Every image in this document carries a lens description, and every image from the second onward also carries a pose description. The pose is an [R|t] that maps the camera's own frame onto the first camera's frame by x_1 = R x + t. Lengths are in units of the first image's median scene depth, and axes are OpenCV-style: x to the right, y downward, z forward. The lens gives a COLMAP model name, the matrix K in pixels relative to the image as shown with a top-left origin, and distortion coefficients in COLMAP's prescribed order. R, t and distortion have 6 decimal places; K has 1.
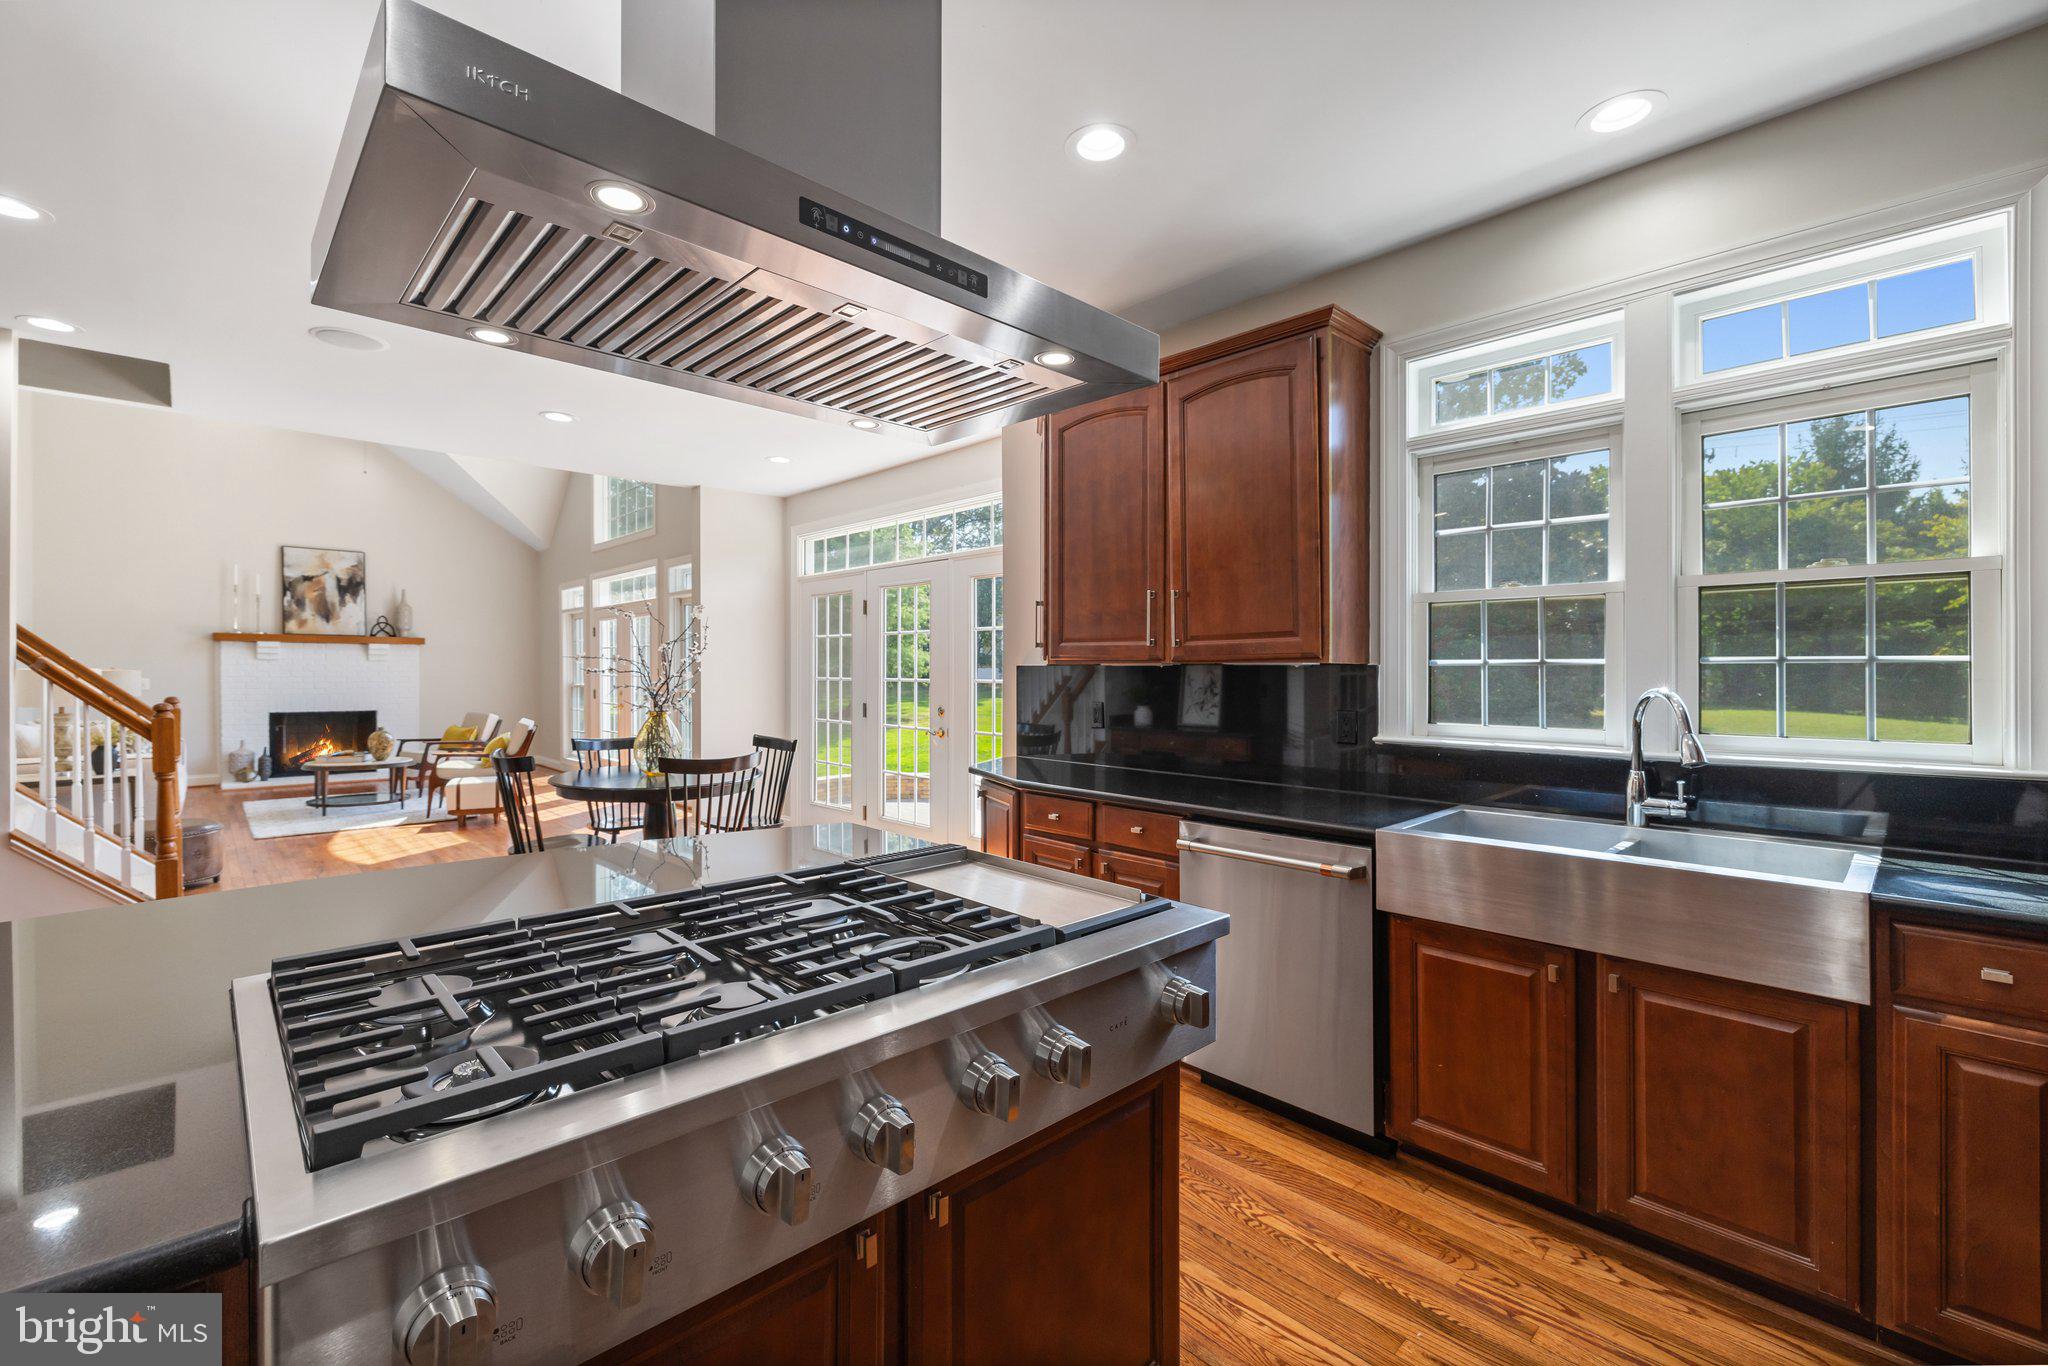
lens RADIAL K [[873.9, 0, 1015.6], [0, 873.9, 674.5], [0, 0, 1]] dist [0.000138, -0.000026]
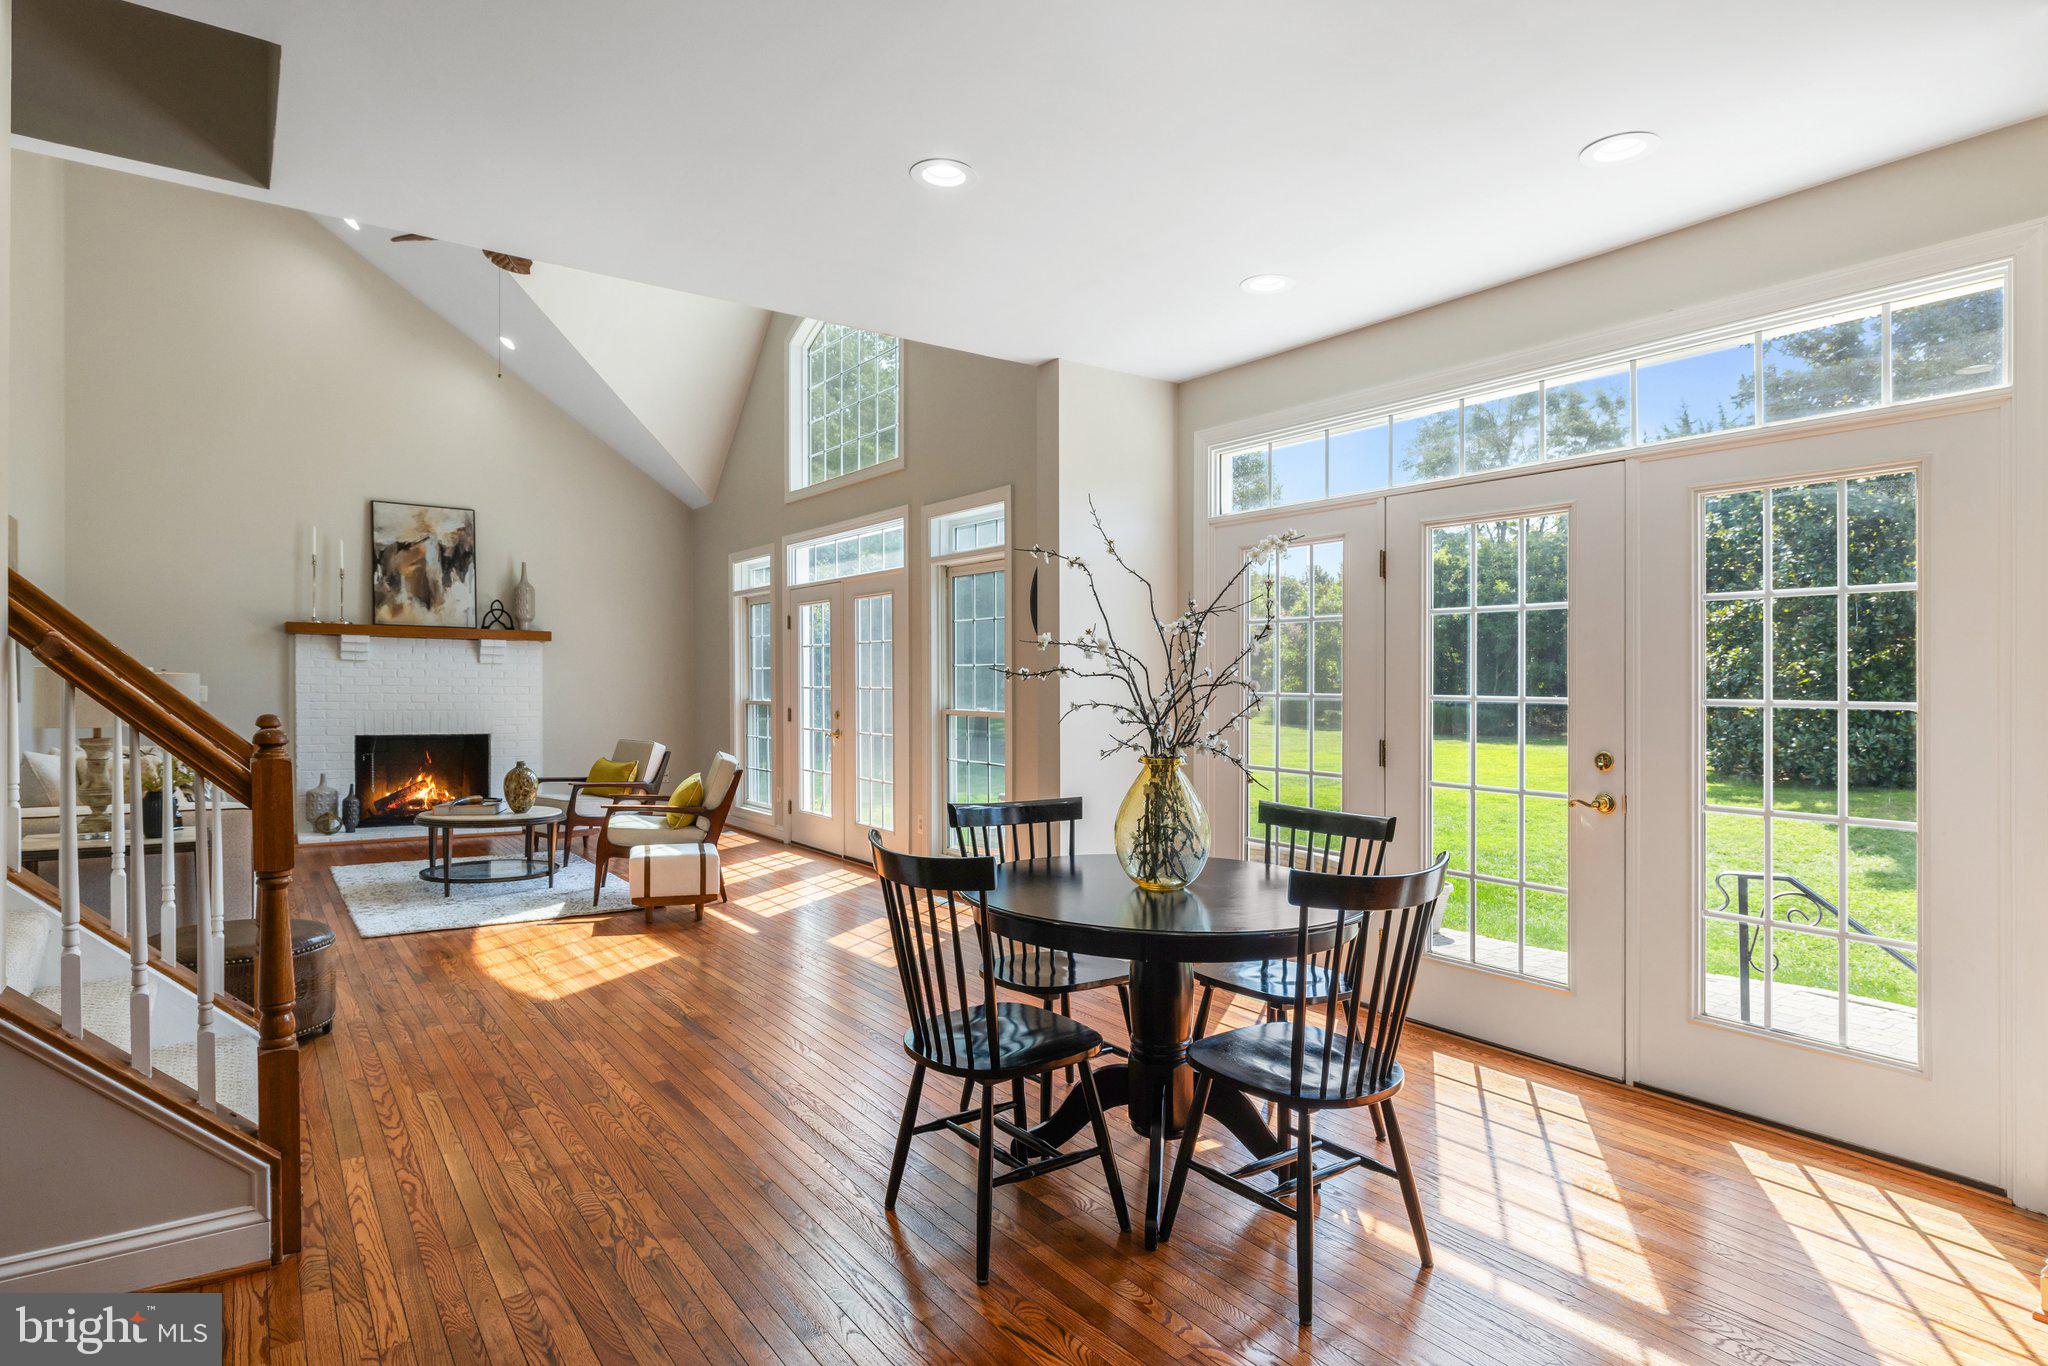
lens RADIAL K [[1132.5, 0, 1026.9], [0, 1132.5, 707.1], [0, 0, 1]] dist [-0.000727, 0.000773]
pose [[0.989451, 0.011690, -0.144397, -0.189505], [-0.009838, 0.999860, 0.013533, 0.002976], [0.144535, -0.011970, 0.989427, 0.176451]]
